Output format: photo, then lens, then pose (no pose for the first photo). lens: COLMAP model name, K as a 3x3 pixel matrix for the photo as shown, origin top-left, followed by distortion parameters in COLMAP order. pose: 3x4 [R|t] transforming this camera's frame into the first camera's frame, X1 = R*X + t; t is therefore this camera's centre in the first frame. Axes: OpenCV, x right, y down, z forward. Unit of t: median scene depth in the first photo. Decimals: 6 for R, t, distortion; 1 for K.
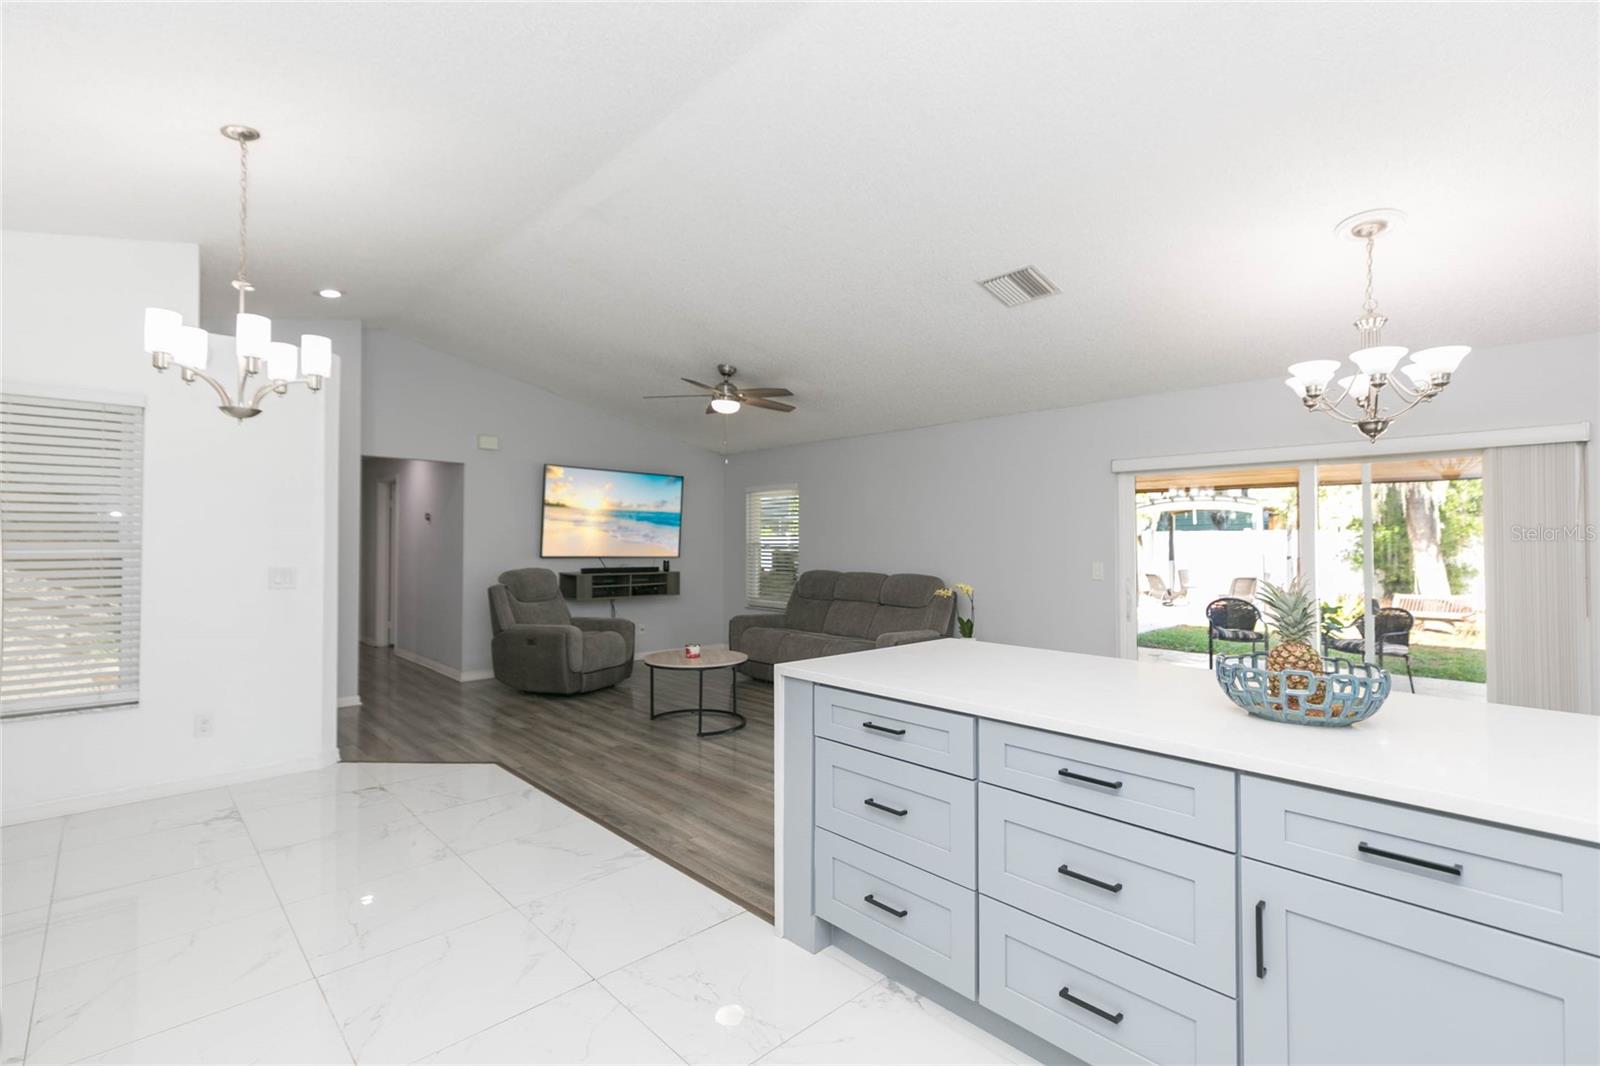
lens RADIAL K [[715.3, 0, 810.1], [0, 715.3, 532.3], [0, 0, 1]] dist [-0.000458, 0.000187]
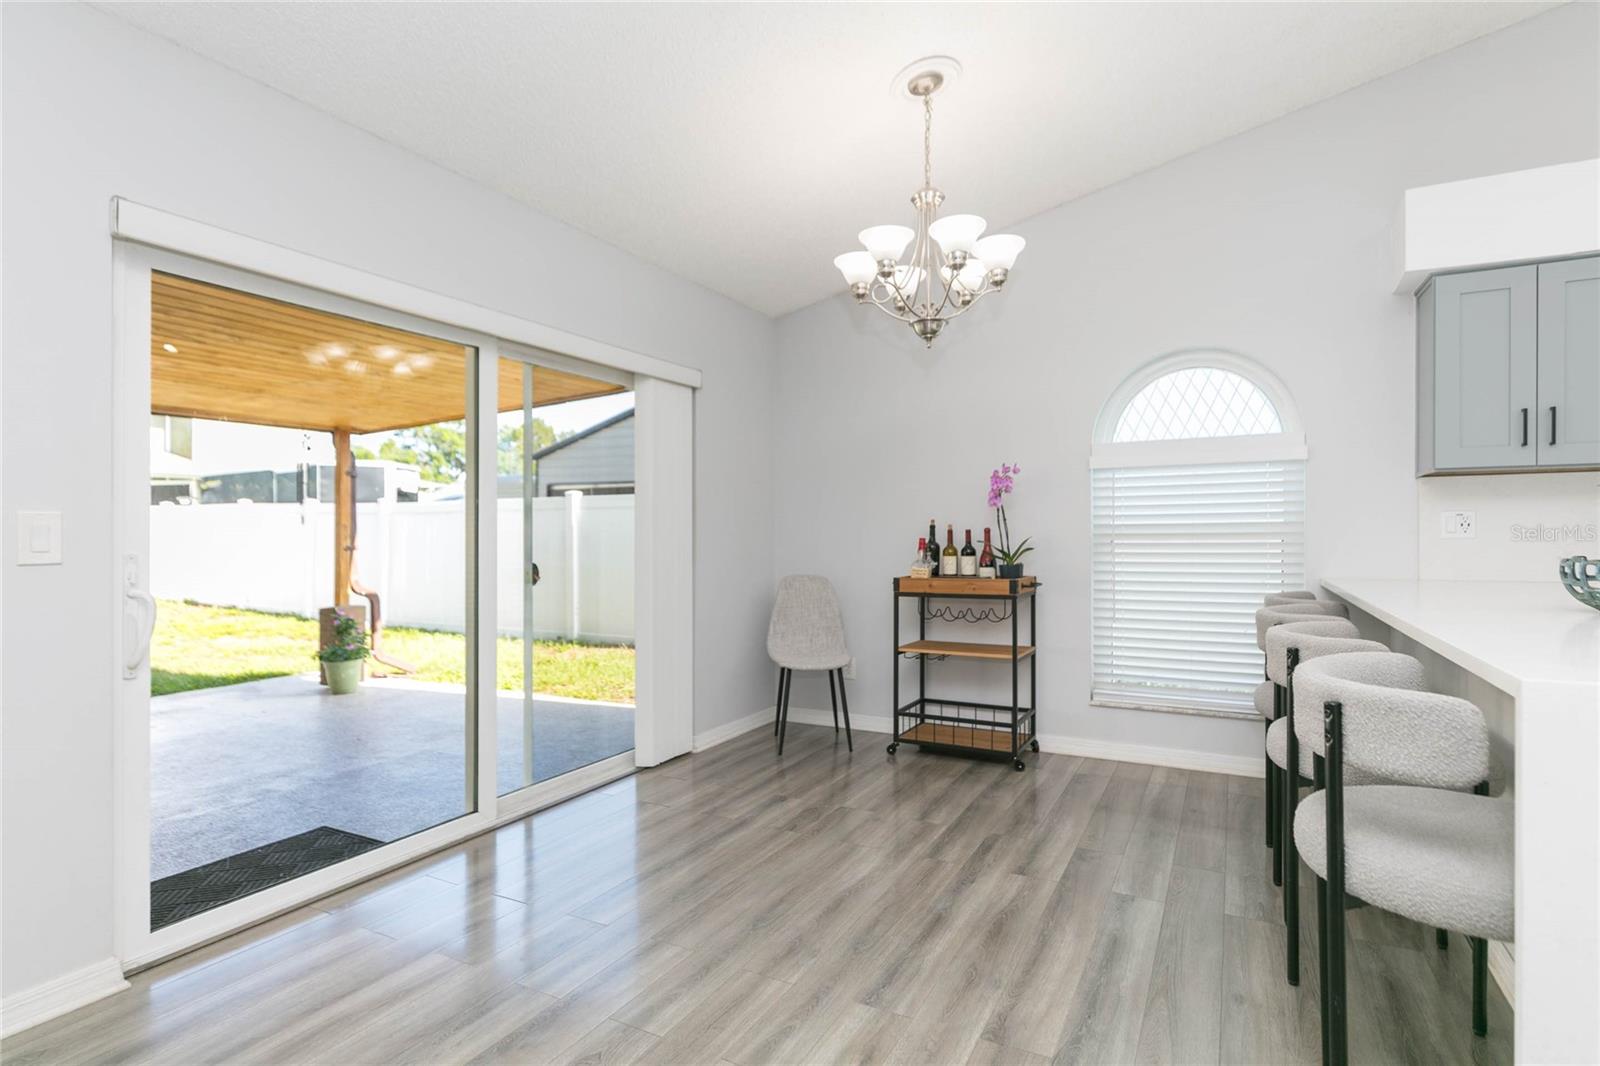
lens RADIAL K [[791.2, 0, 809.1], [0, 791.2, 530.6], [0, 0, 1]] dist [-0.003137, -0.000798]
pose [[-0.300046, 0.000103, 0.953925, -0.013095], [-0.010243, 0.999942, -0.003330, 0.040669], [-0.953870, -0.010770, -0.300027, 0.633488]]
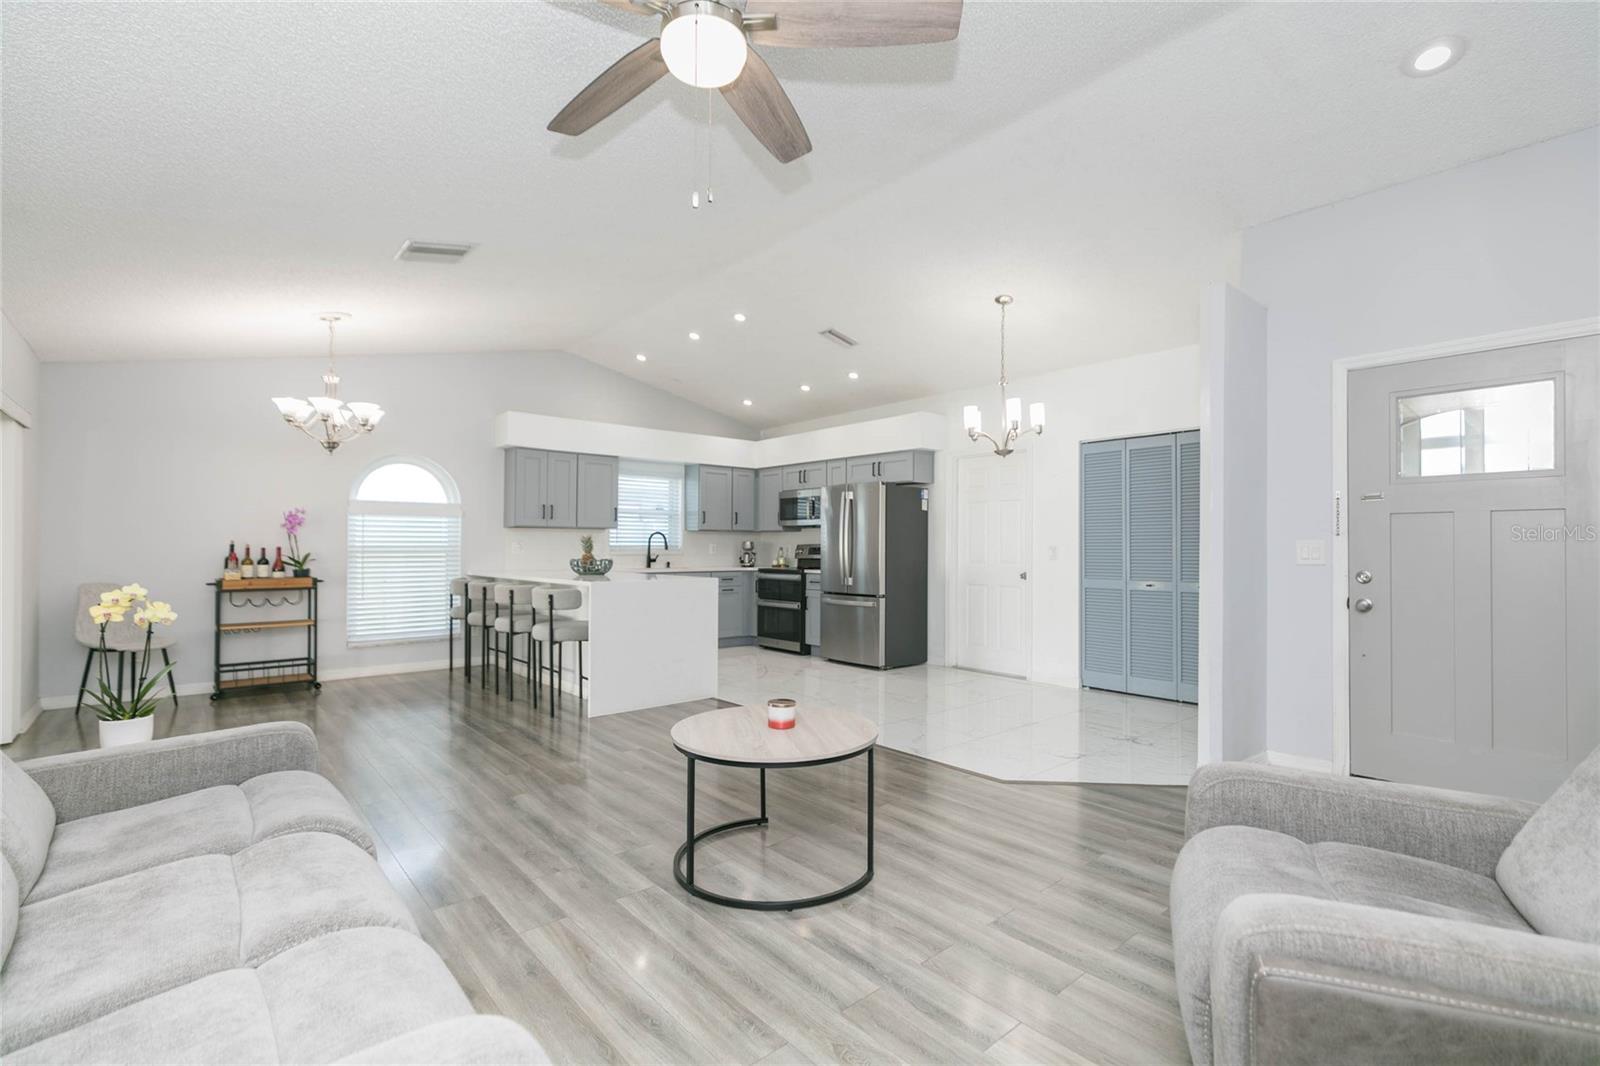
lens RADIAL K [[717.1, 0, 809.2], [0, 717.1, 538.3], [0, 0, 1]] dist [0.001213, 0.000210]
pose [[-0.998535, -0.008388, 0.053448, -0.158418], [-0.009849, 0.999584, -0.027118, 0.042240], [-0.053198, -0.027605, -0.998202, 1.142238]]
